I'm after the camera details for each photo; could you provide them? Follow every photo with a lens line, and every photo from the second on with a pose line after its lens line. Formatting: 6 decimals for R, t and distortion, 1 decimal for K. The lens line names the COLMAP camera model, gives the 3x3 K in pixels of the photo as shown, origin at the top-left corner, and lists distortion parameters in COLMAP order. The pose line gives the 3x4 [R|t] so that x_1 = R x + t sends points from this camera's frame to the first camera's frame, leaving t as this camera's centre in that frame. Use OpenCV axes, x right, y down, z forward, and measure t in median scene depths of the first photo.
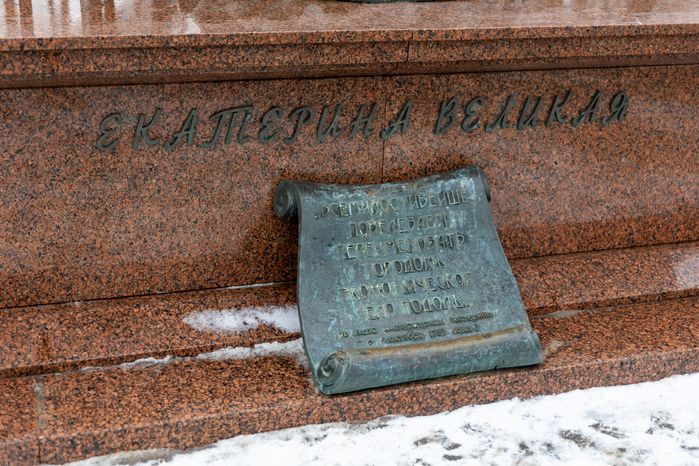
lens RADIAL K [[1047.8, 0, 349.5], [0, 1047.8, 233.0], [0, 0, 1]] dist [-0.003159, 0.008261]
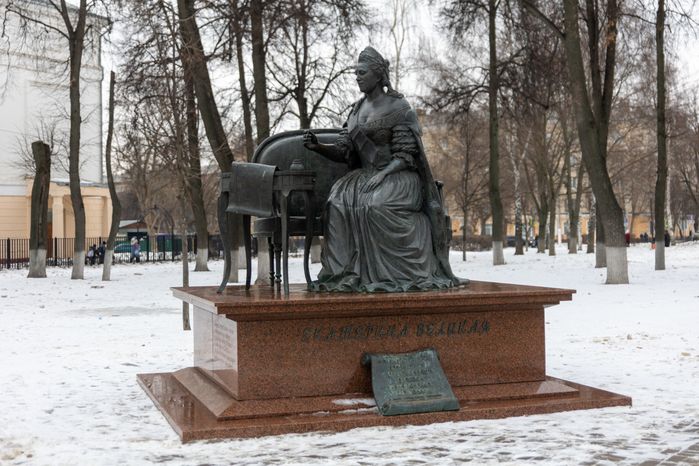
lens RADIAL K [[1025.5, 0, 349.5], [0, 1025.5, 233.0], [0, 0, 1]] dist [0.006673, 0.000566]
pose [[0.998768, -0.049614, 0.000276, -0.089004], [0.046577, 0.935680, -0.349762, 0.620557], [0.017095, 0.349344, 0.936839, -1.723190]]
